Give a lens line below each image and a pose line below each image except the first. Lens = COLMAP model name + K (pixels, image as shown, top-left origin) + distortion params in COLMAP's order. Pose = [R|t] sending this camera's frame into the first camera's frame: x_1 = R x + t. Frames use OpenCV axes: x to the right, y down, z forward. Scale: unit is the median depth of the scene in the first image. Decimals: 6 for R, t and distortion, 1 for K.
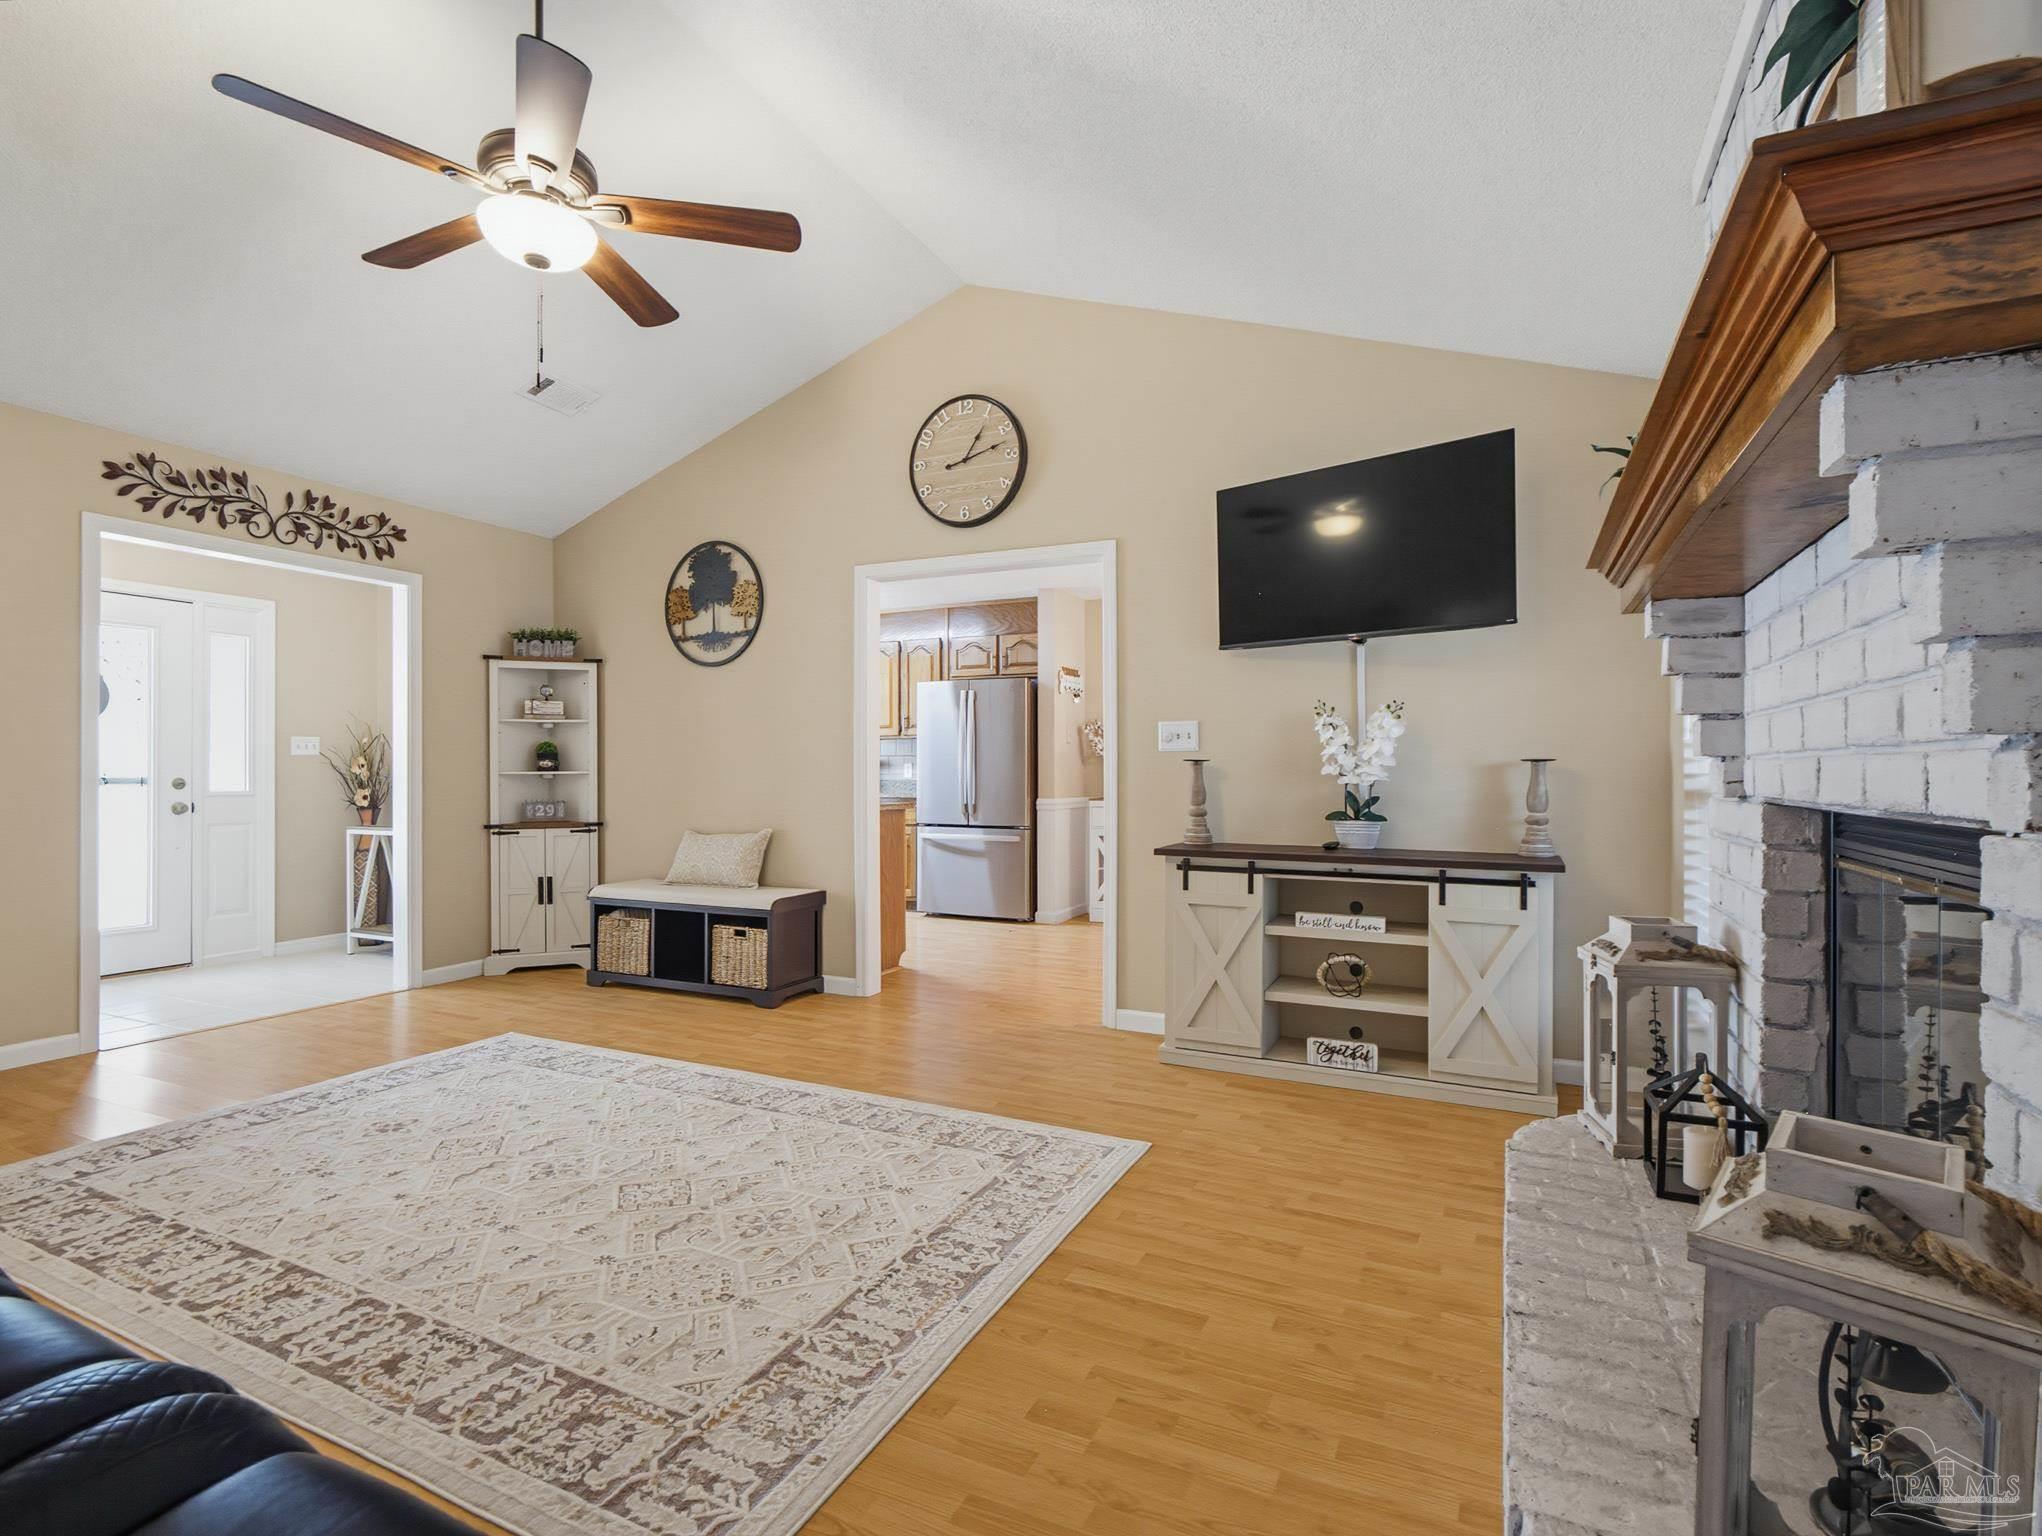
lens RADIAL K [[992.9, 0, 1017.0], [0, 992.9, 770.9], [0, 0, 1]] dist [0.007743, -0.006540]
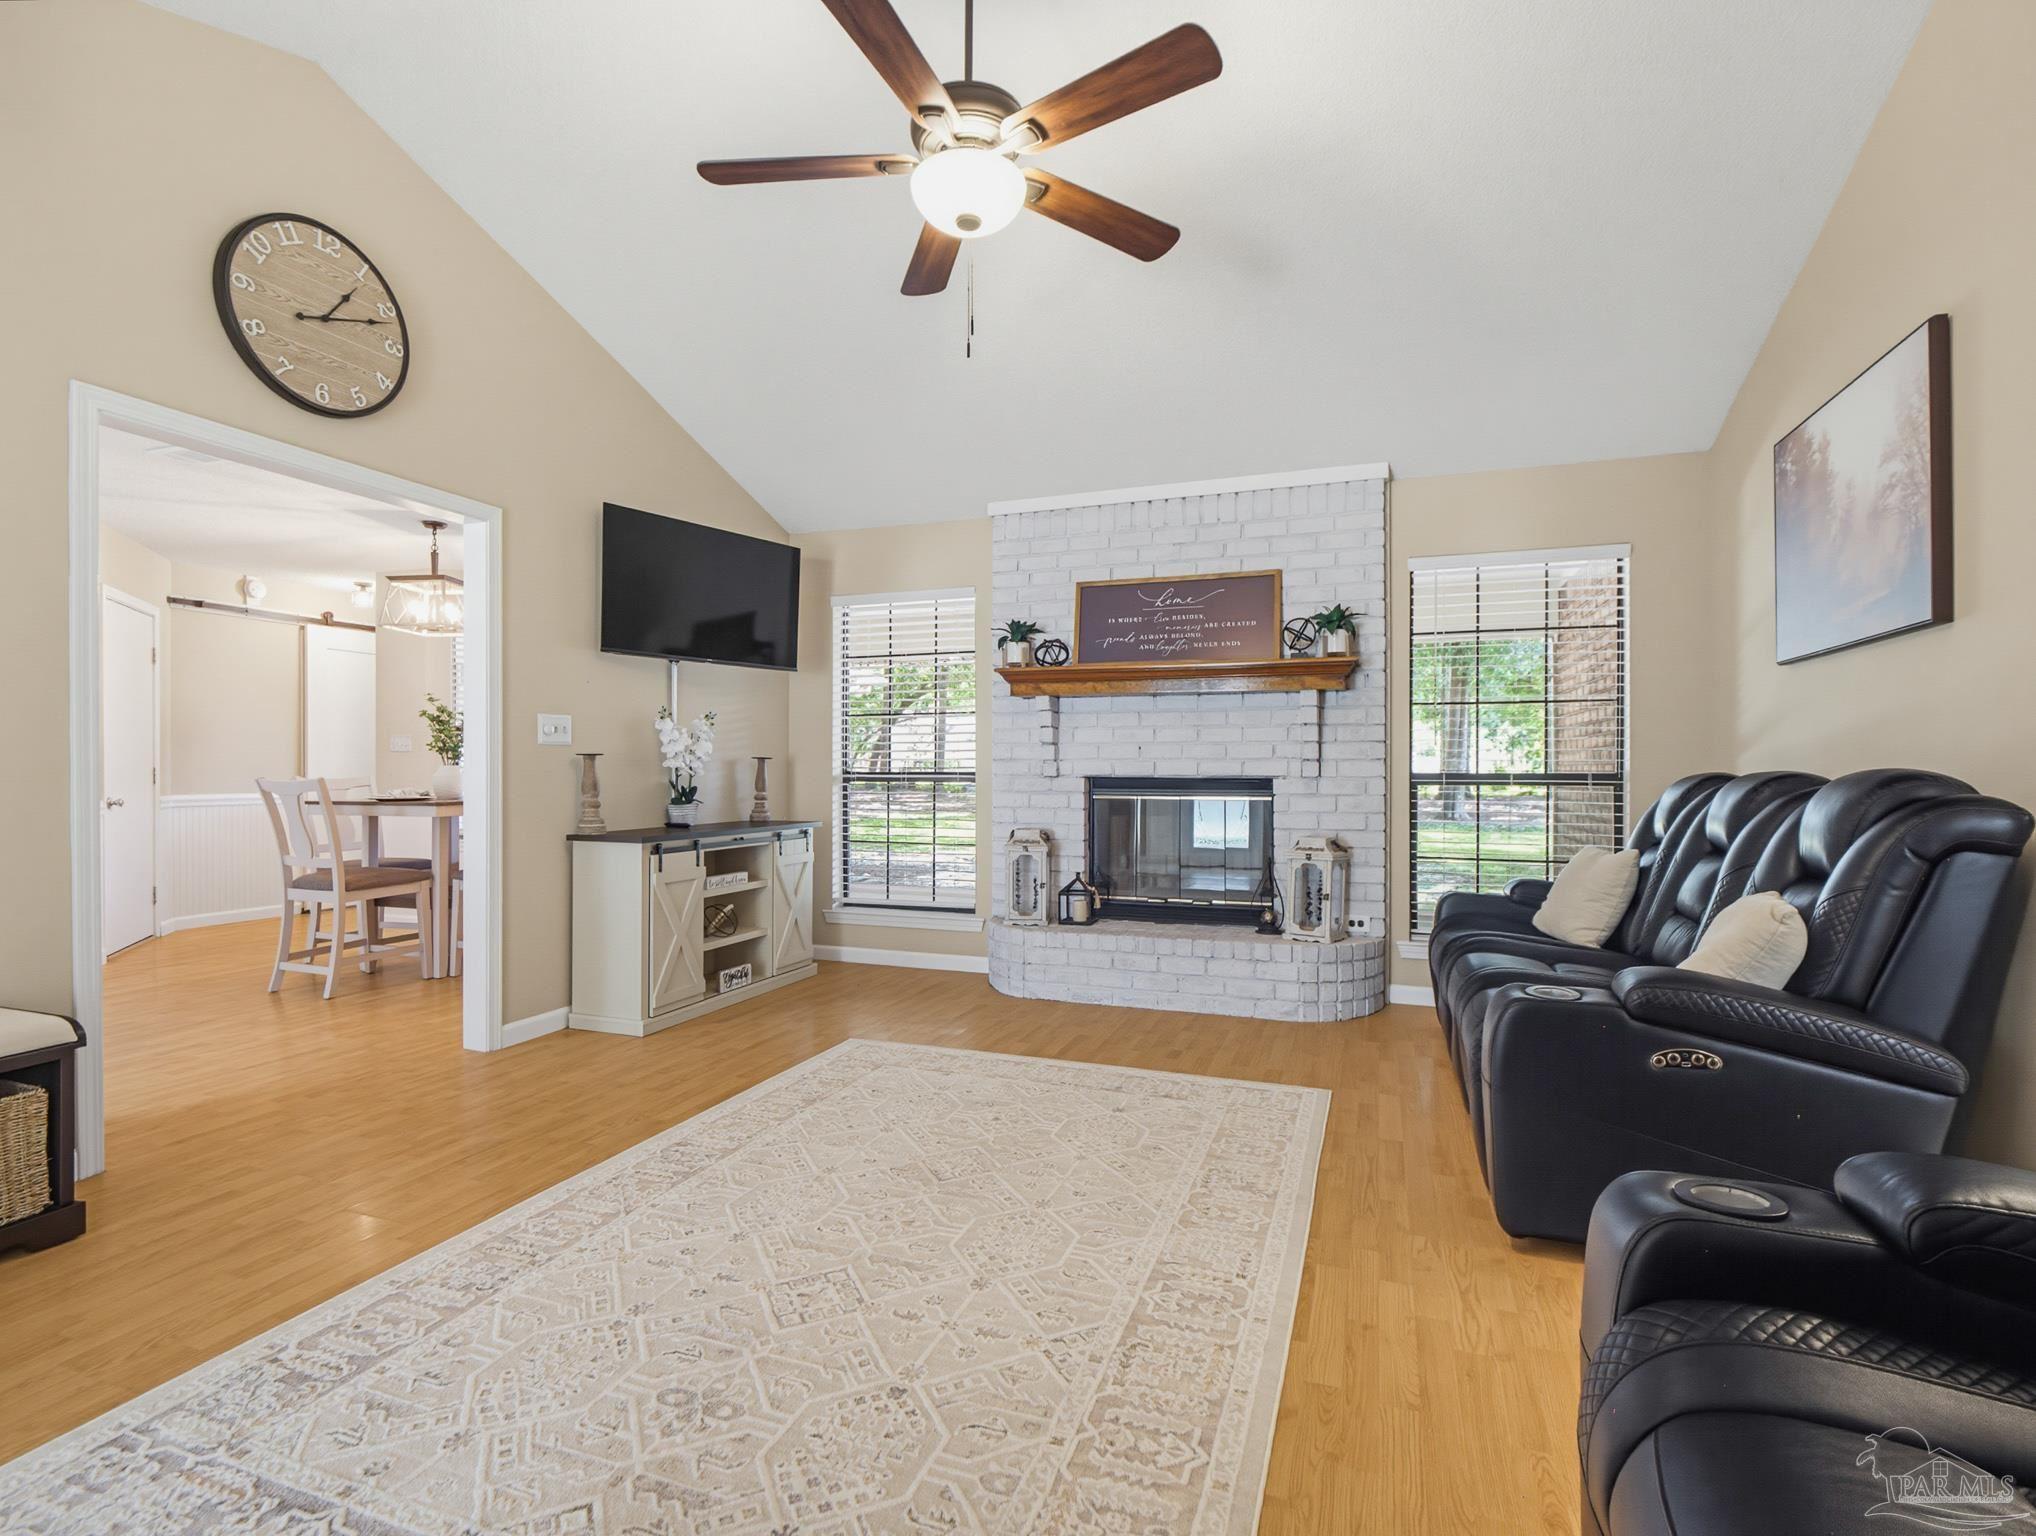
lens RADIAL K [[990.0, 0, 1014.1], [0, 990.0, 770.9], [0, 0, 1]] dist [0.007743, -0.006540]
pose [[-0.095058, -0.004812, 0.995460, -0.881493], [-0.002292, 0.999987, 0.004615, 0.000912], [-0.995469, -0.001843, -0.095067, 0.646978]]
